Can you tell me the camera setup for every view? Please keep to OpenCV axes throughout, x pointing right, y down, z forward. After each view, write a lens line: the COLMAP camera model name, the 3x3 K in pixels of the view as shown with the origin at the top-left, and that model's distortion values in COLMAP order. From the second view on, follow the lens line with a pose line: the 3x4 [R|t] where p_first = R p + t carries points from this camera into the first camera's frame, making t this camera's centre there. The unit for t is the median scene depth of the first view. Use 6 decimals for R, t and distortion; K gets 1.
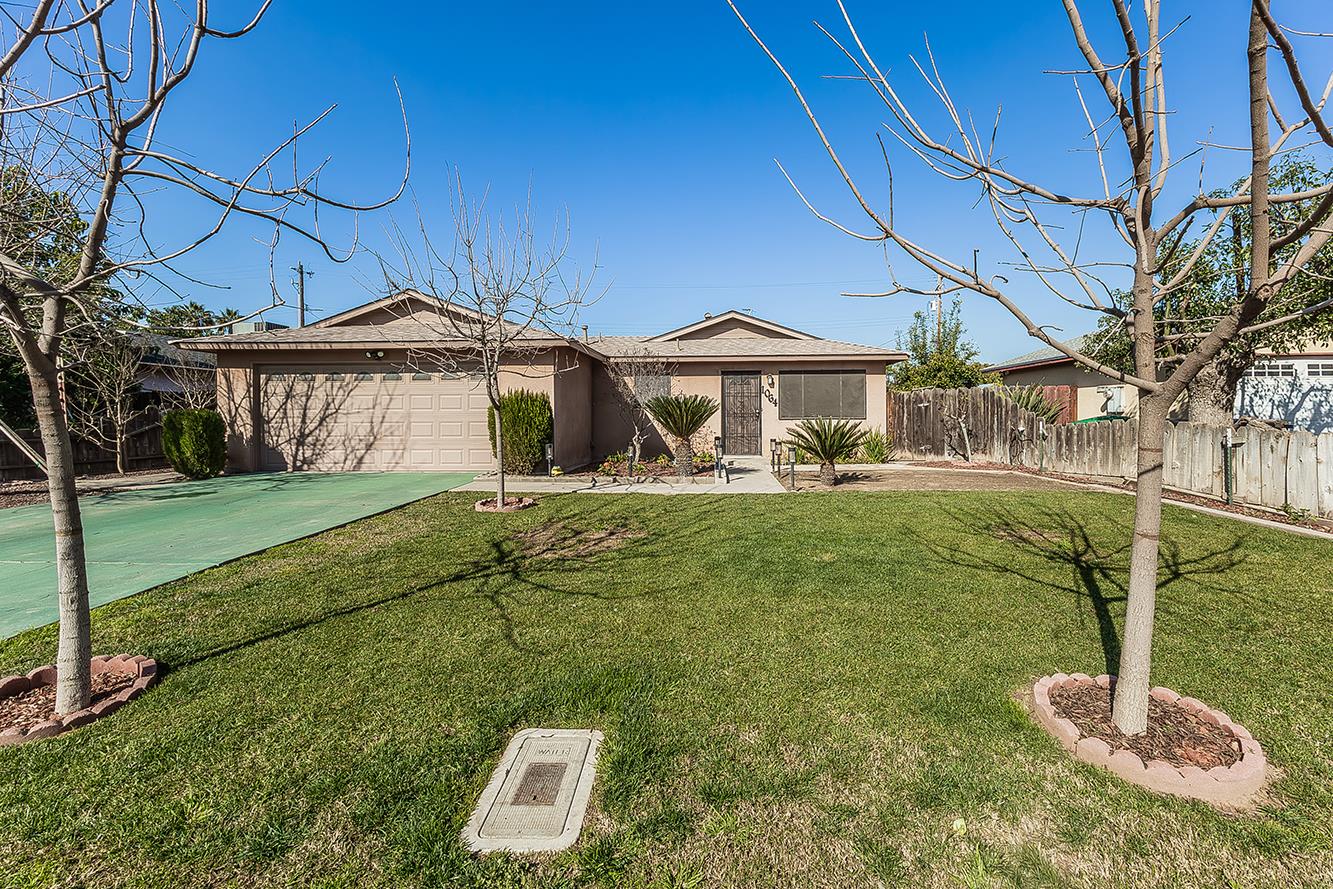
lens RADIAL K [[562.0, 0, 690.5], [0, 562.0, 412.1], [0, 0, 1]] dist [0.010899, -0.001109]
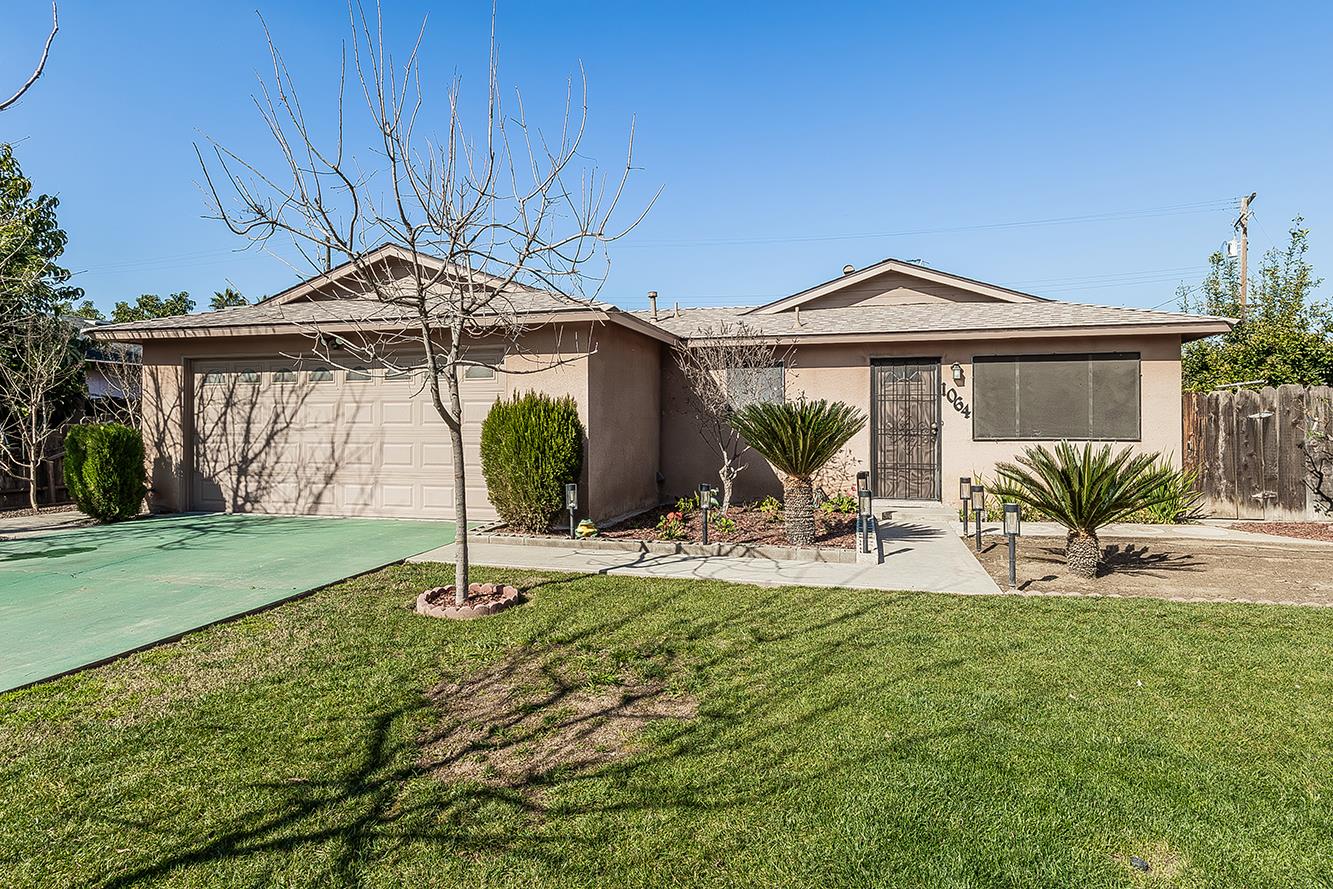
lens RADIAL K [[760.5, 0, 665.7], [0, 760.5, 414.4], [0, 0, 1]] dist [0.016966, -0.008153]
pose [[0.976543, 0.000526, -0.215323, 0.019599], [-0.001401, 0.999991, -0.003912, -0.012410], [0.215319, 0.004122, 0.976535, 0.194627]]
